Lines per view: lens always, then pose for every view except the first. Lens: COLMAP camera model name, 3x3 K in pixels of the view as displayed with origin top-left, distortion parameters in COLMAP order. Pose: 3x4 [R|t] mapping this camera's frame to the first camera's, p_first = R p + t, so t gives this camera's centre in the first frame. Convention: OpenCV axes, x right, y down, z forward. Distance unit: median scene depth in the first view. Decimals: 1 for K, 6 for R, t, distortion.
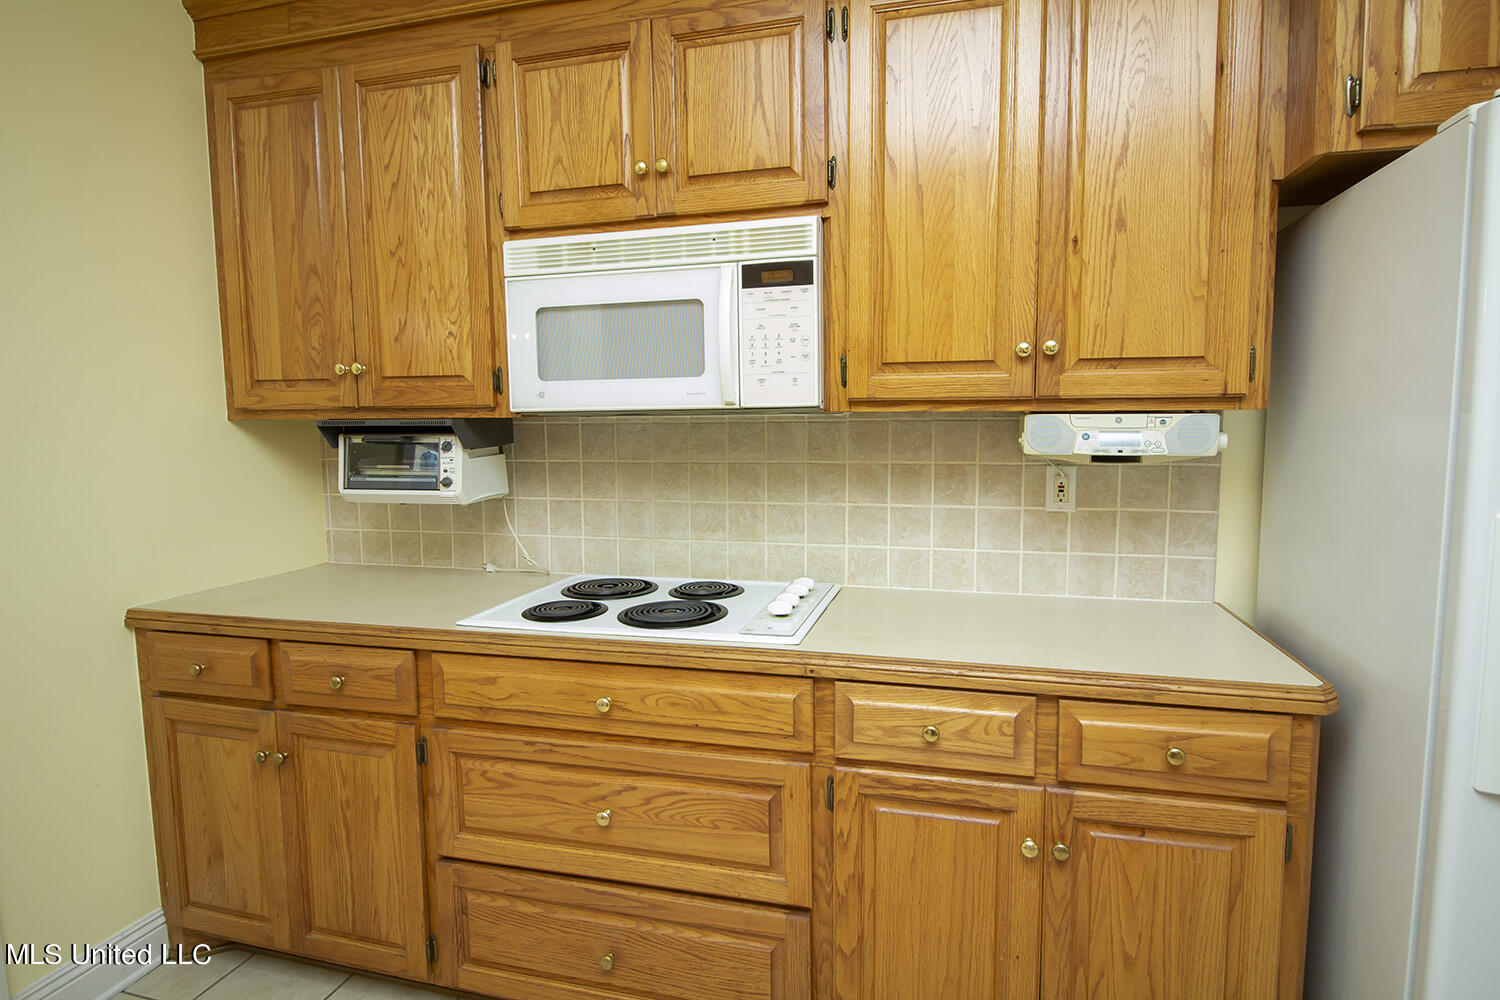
lens RADIAL K [[807.9, 0, 794.6], [0, 807.9, 488.9], [0, 0, 1]] dist [-0.004641, -0.000655]
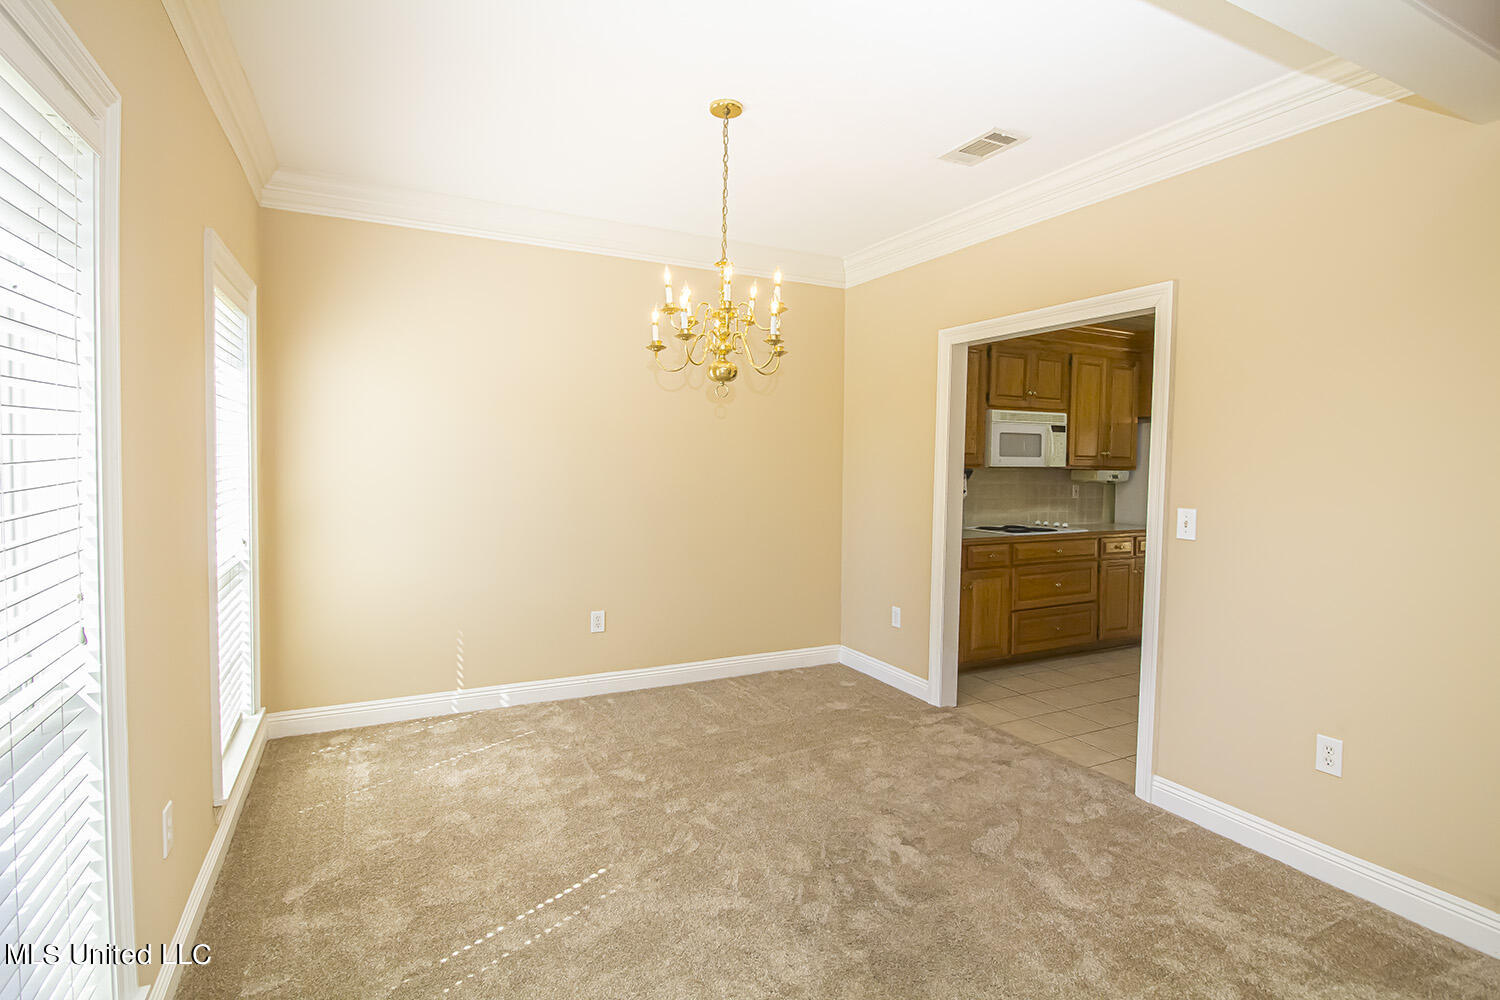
lens RADIAL K [[710.1, 0, 750.0], [0, 710.1, 500.0], [0, 0, 1]] dist [0.002256, 0.000008]
pose [[0.752631, -0.016181, 0.658243, -2.901298], [0.037977, 0.999101, -0.018863, 0.043533], [-0.657346, 0.039195, 0.752569, -0.391617]]
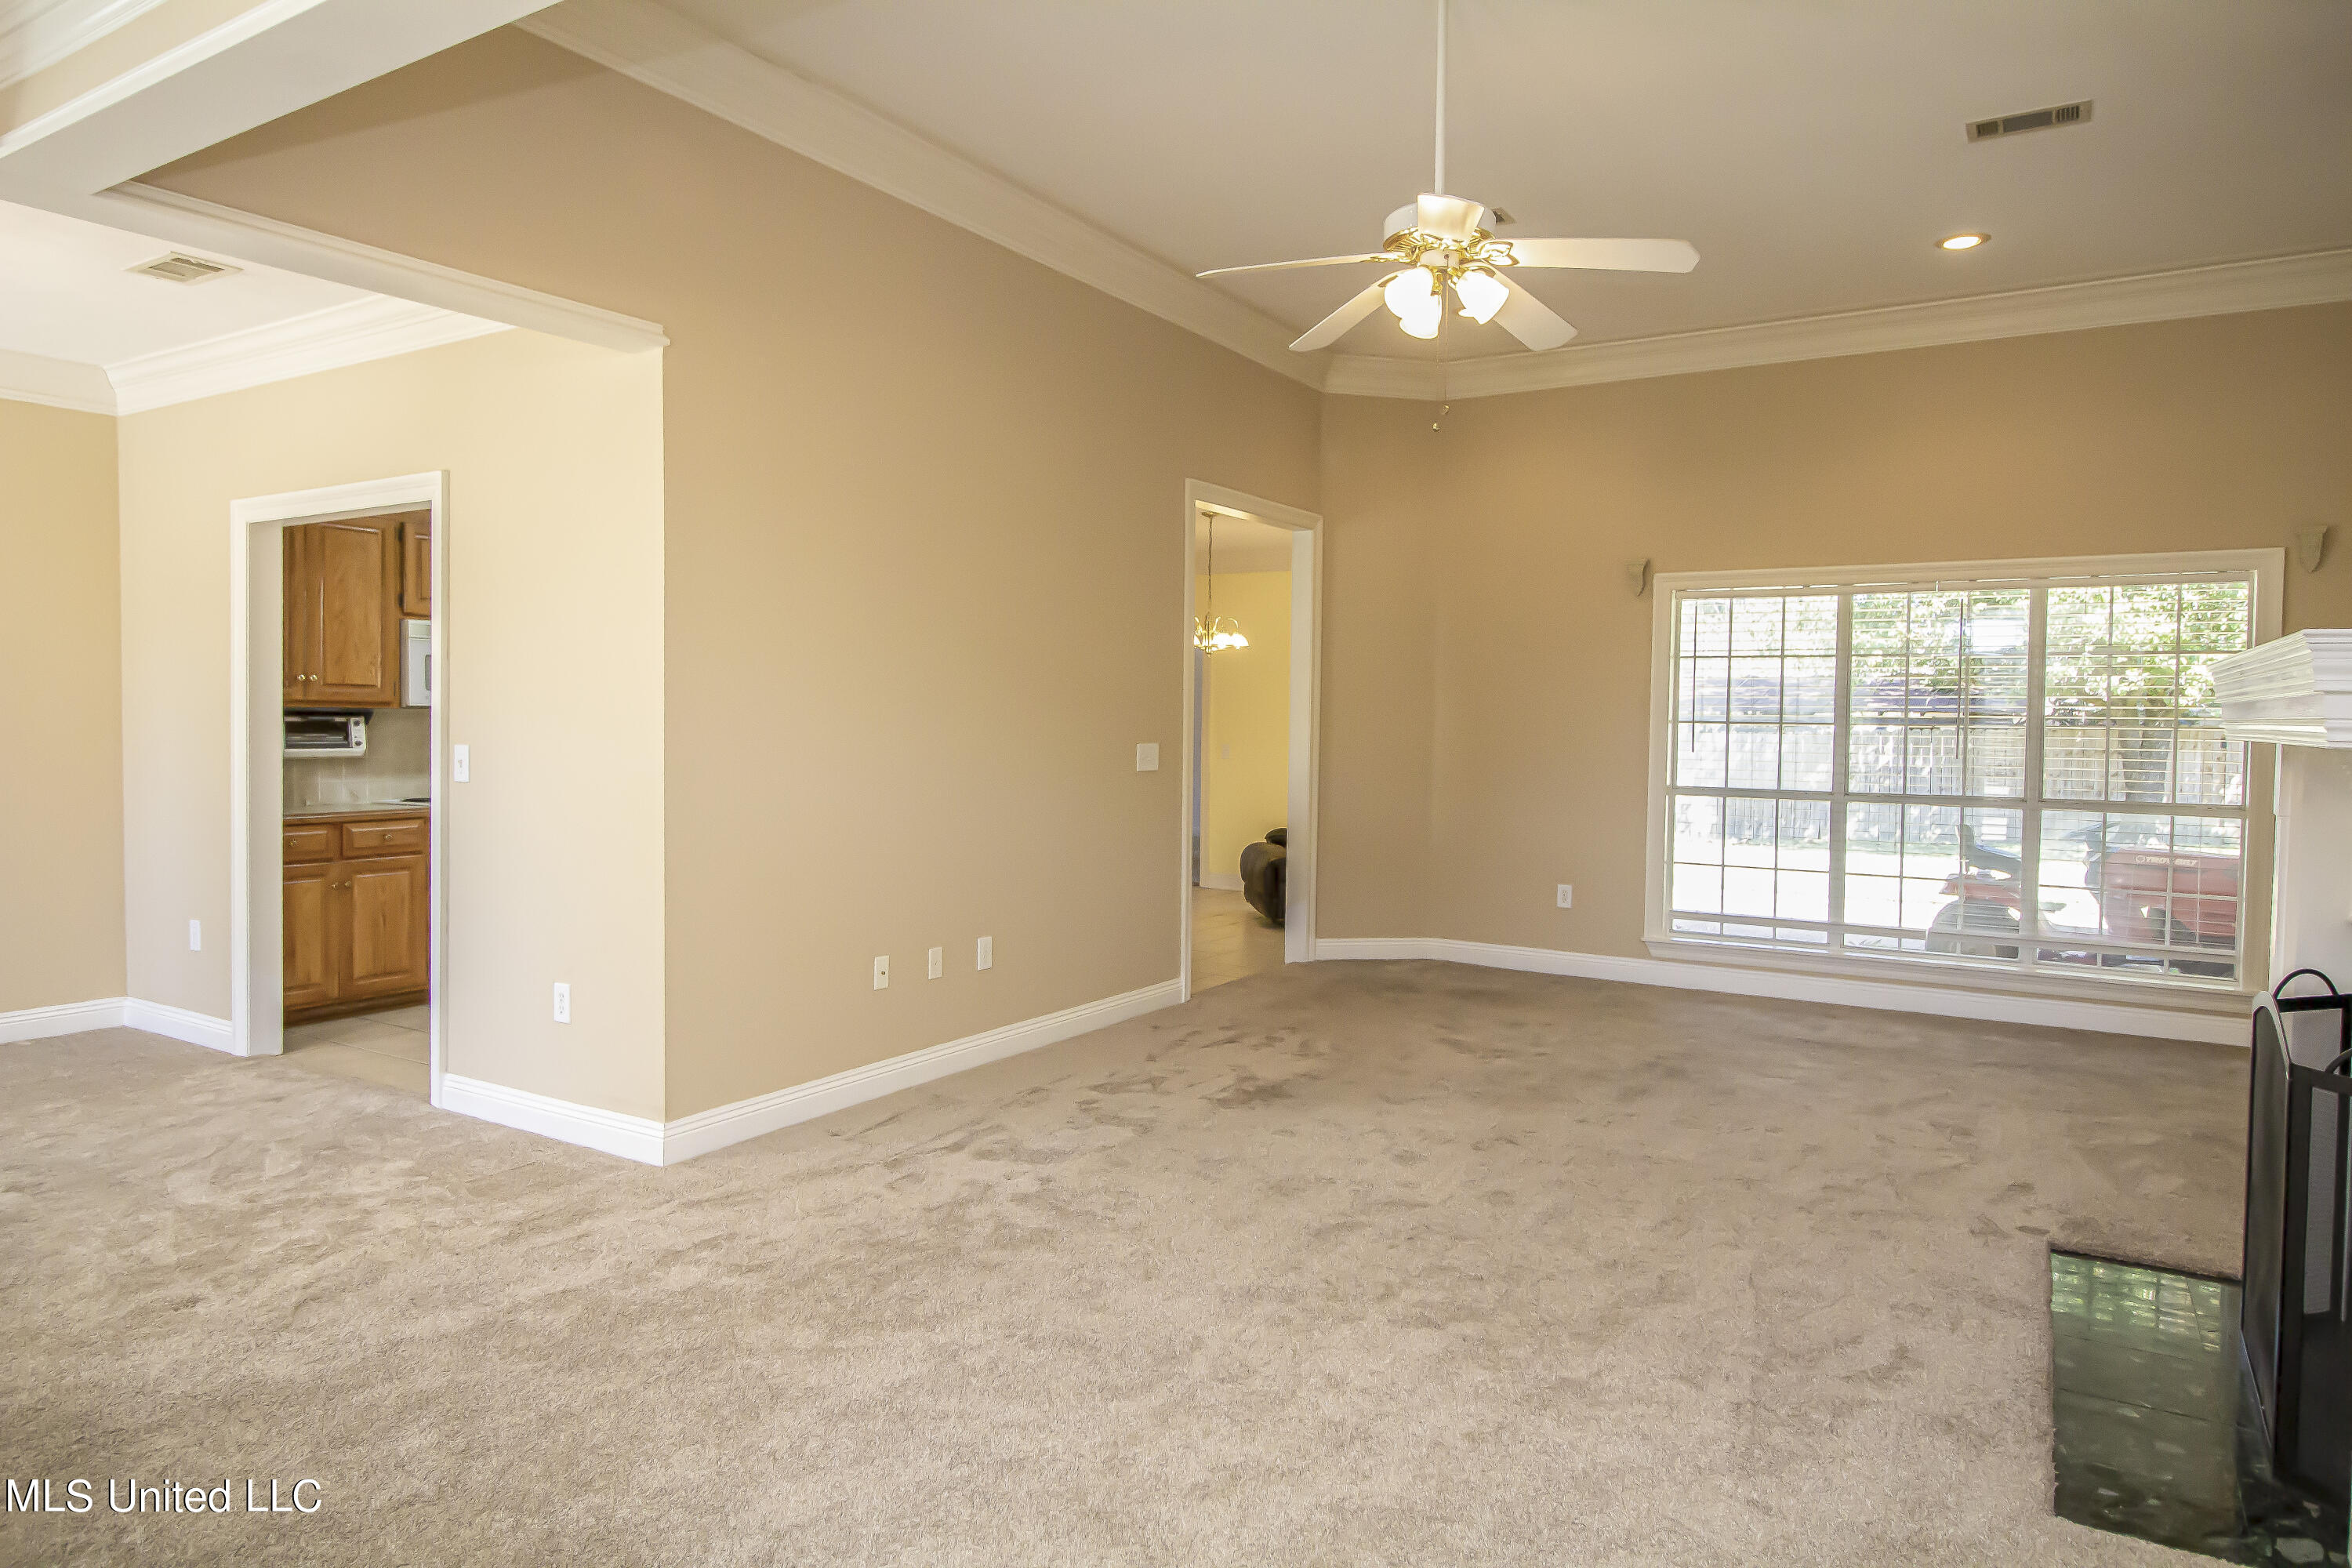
lens RADIAL K [[1355.3, 0, 1177.7], [0, 1355.3, 774.2], [0, 0, 1]] dist [-0.029744, -0.001038]
pose [[0.275129, -0.023900, 0.961110, -3.153031], [0.076389, 0.997074, 0.002927, 0.215515], [-0.958368, 0.072613, 0.276150, -1.771066]]
